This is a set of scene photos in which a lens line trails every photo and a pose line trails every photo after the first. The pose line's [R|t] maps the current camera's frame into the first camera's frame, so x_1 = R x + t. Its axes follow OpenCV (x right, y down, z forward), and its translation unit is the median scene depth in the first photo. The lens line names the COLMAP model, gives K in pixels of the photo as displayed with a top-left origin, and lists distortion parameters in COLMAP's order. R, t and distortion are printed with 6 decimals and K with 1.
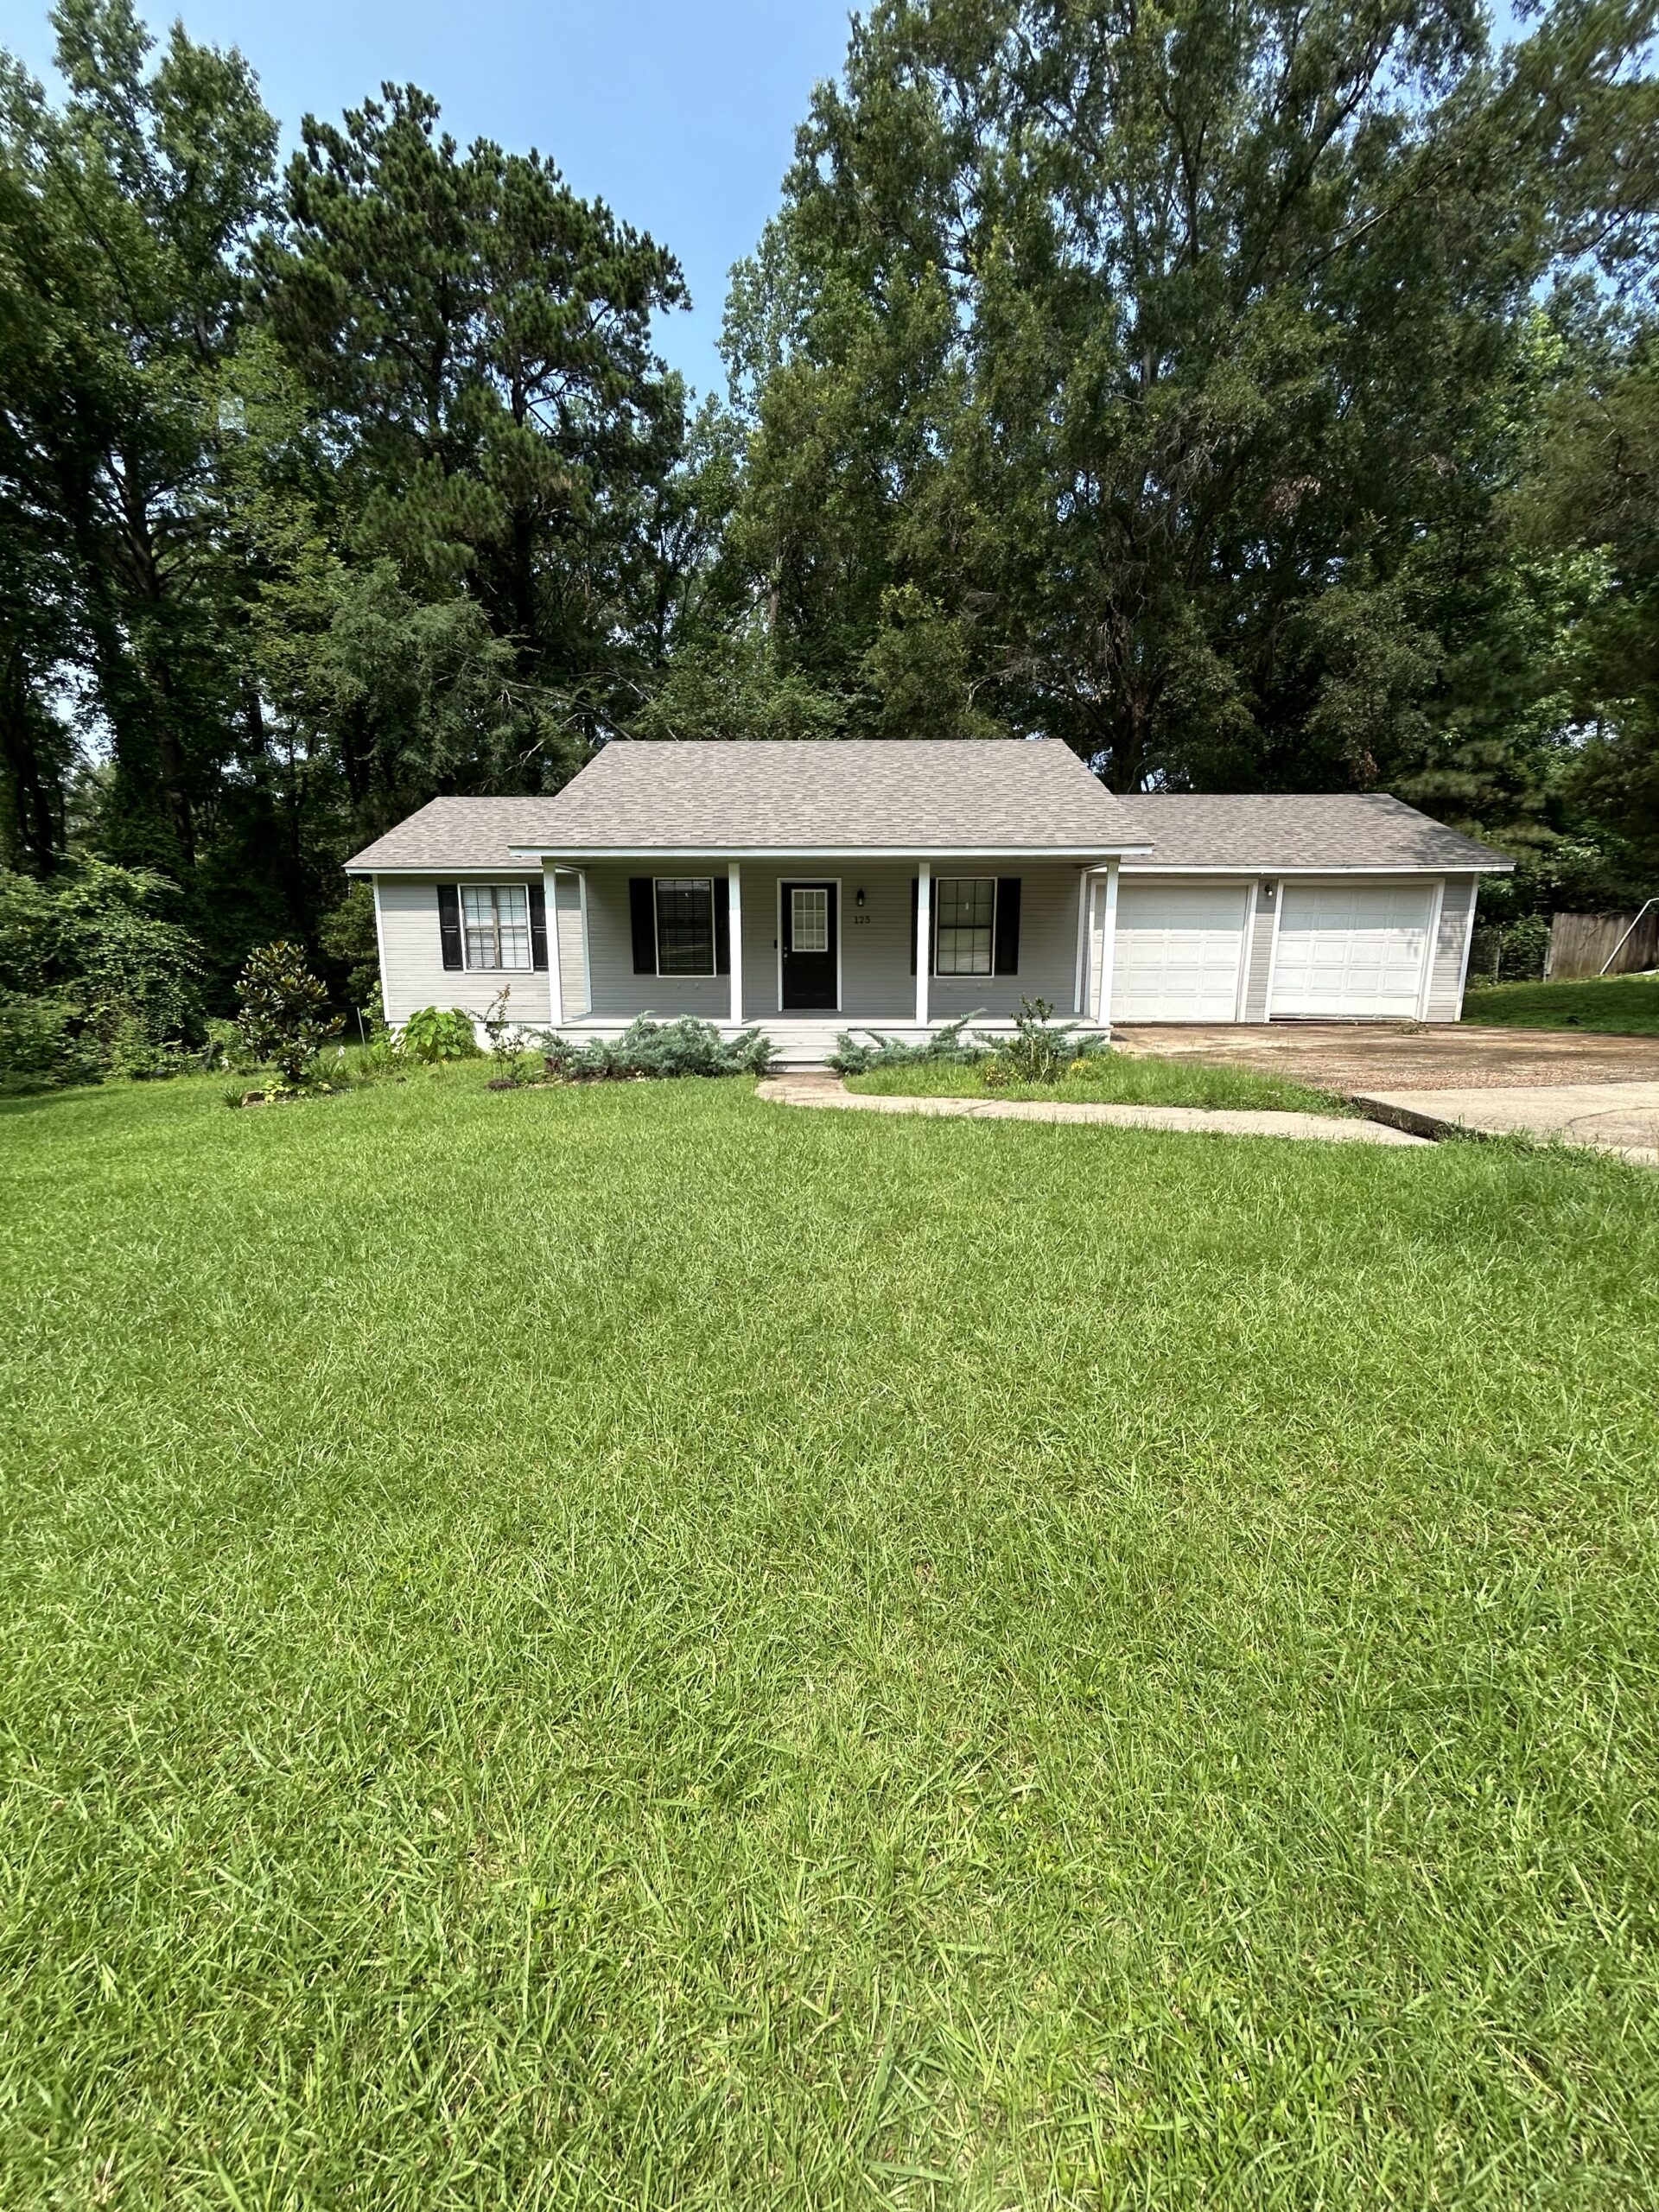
lens RADIAL K [[901.0, 0, 830.2], [0, 901.0, 1100.4], [0, 0, 1]] dist [-0.008079, 0.002478]
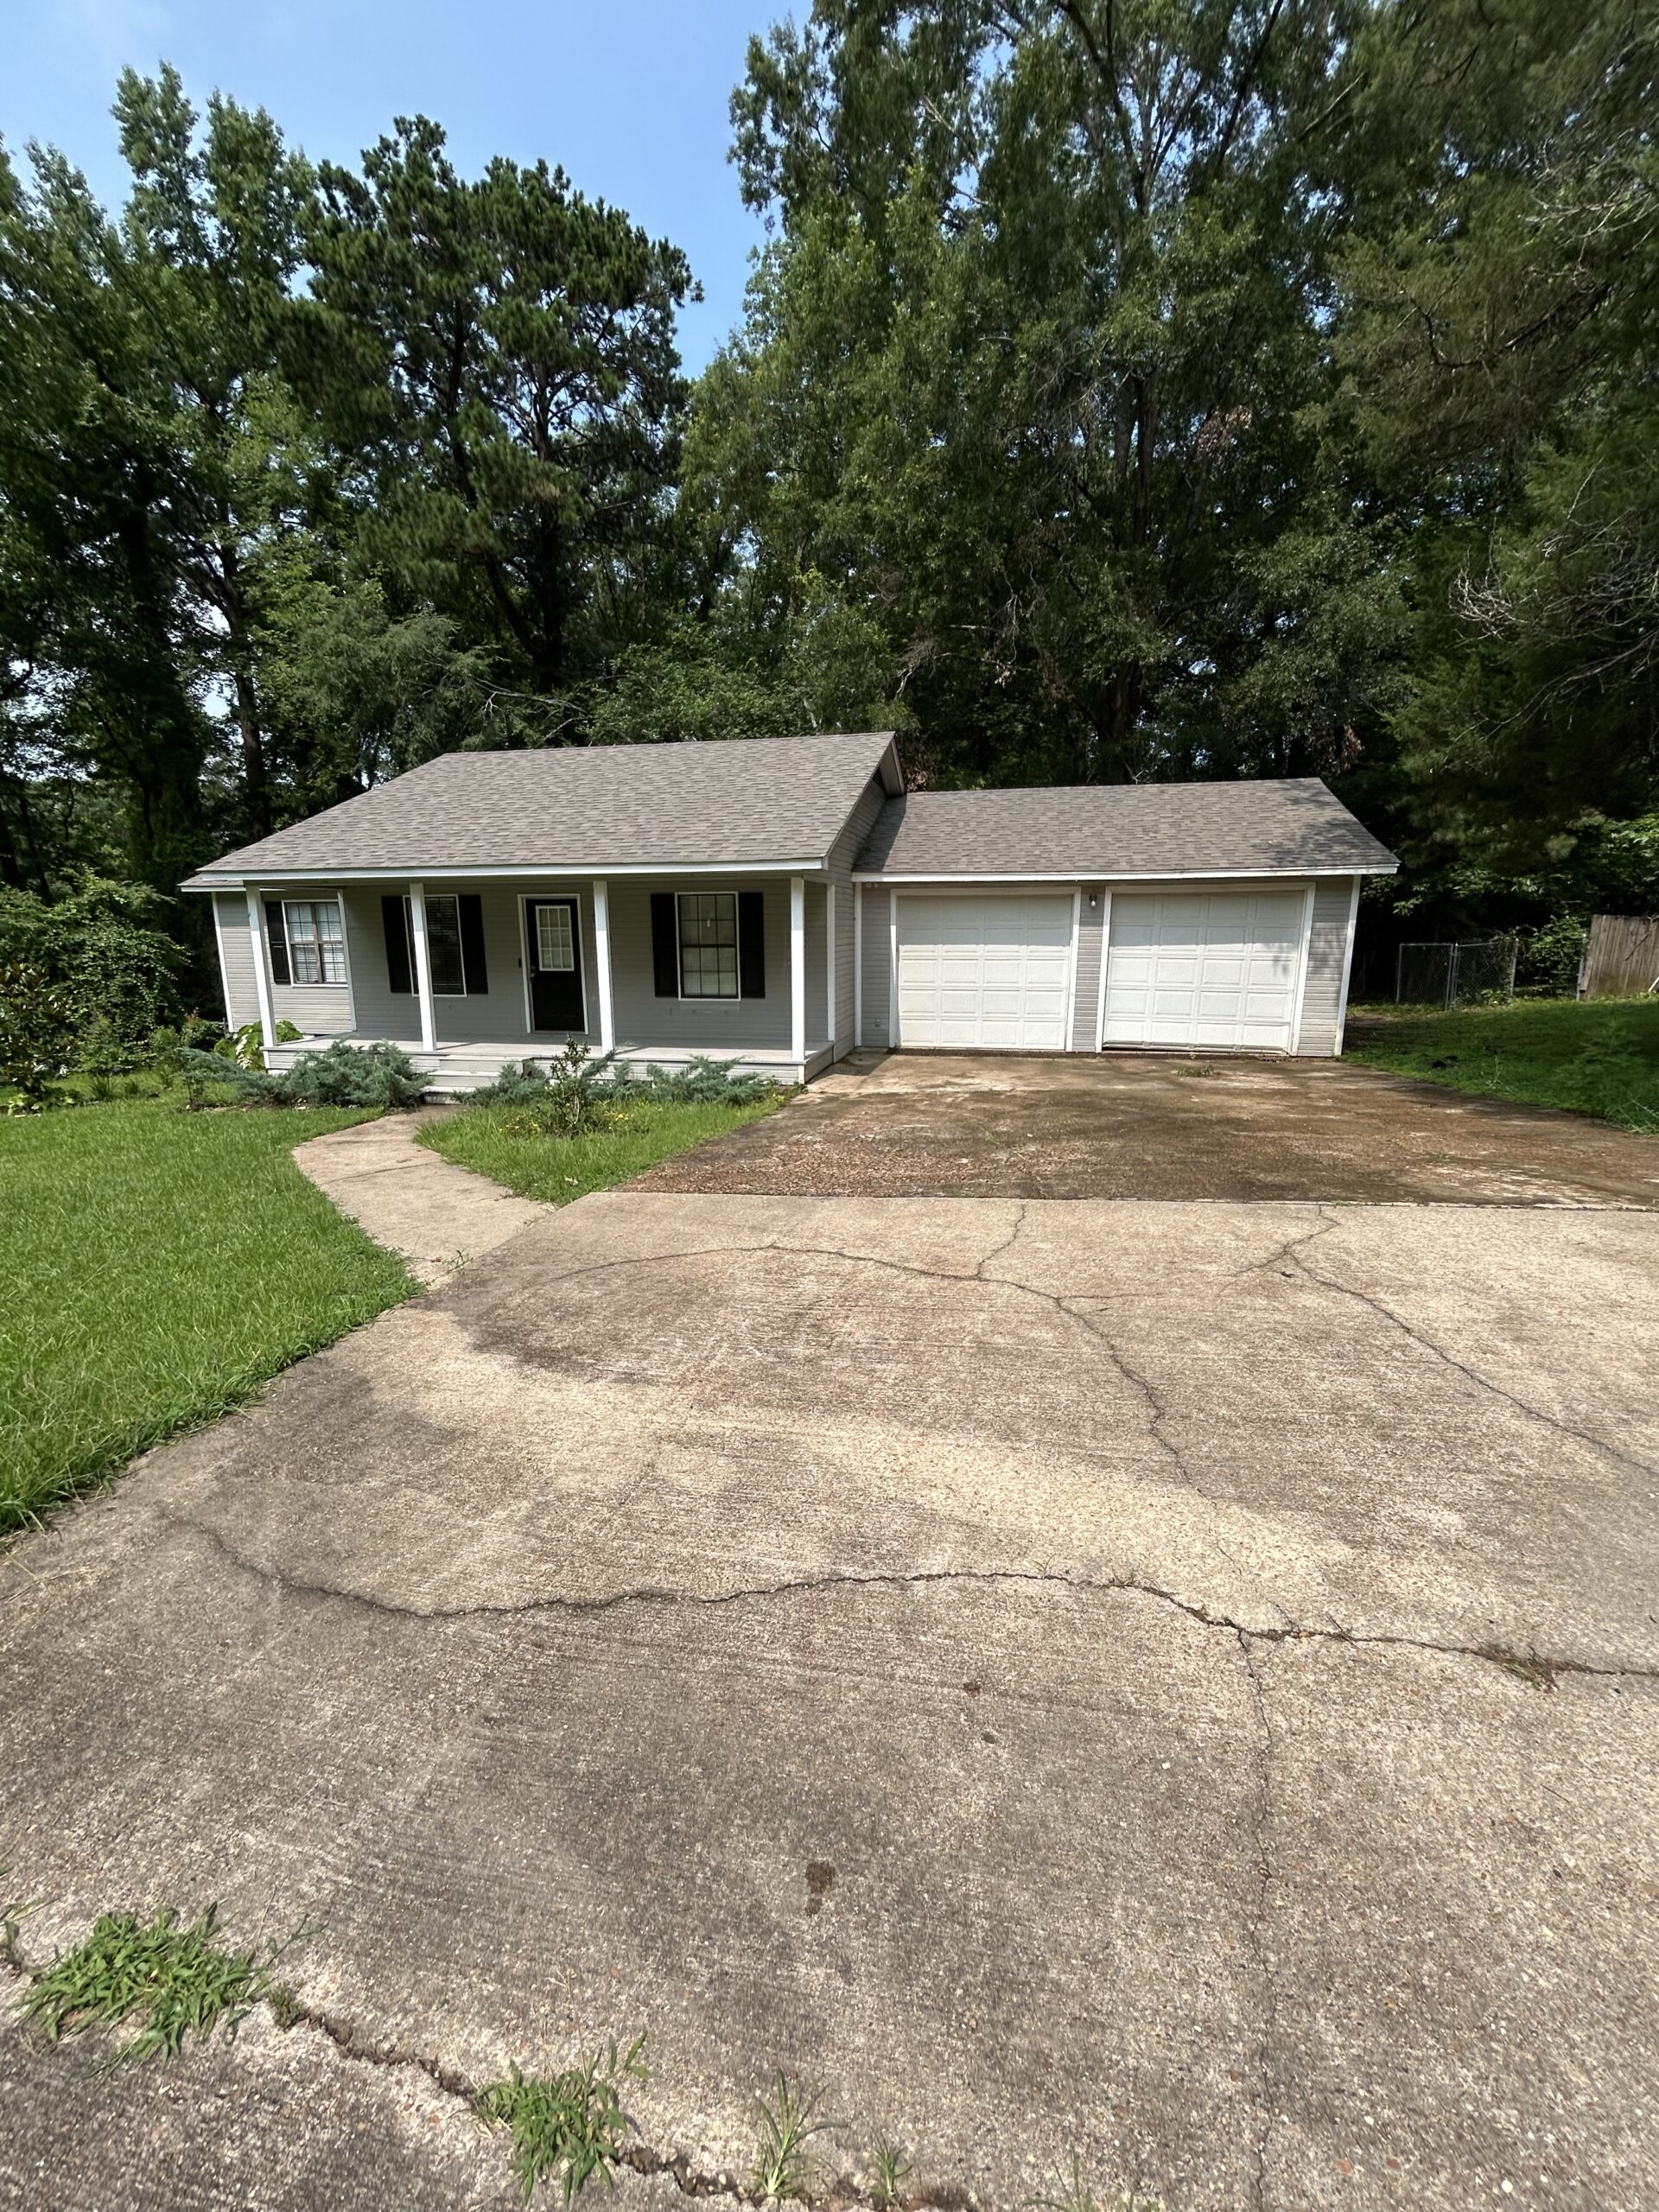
lens RADIAL K [[897.0, 0, 830.1], [0, 897.0, 1098.5], [0, 0, 1]] dist [-0.001209, 0.000238]
pose [[0.982503, 0.031495, -0.183566, 0.295501], [-0.029636, 0.999478, 0.012863, -0.034465], [0.183875, -0.007197, 0.982923, 0.079609]]
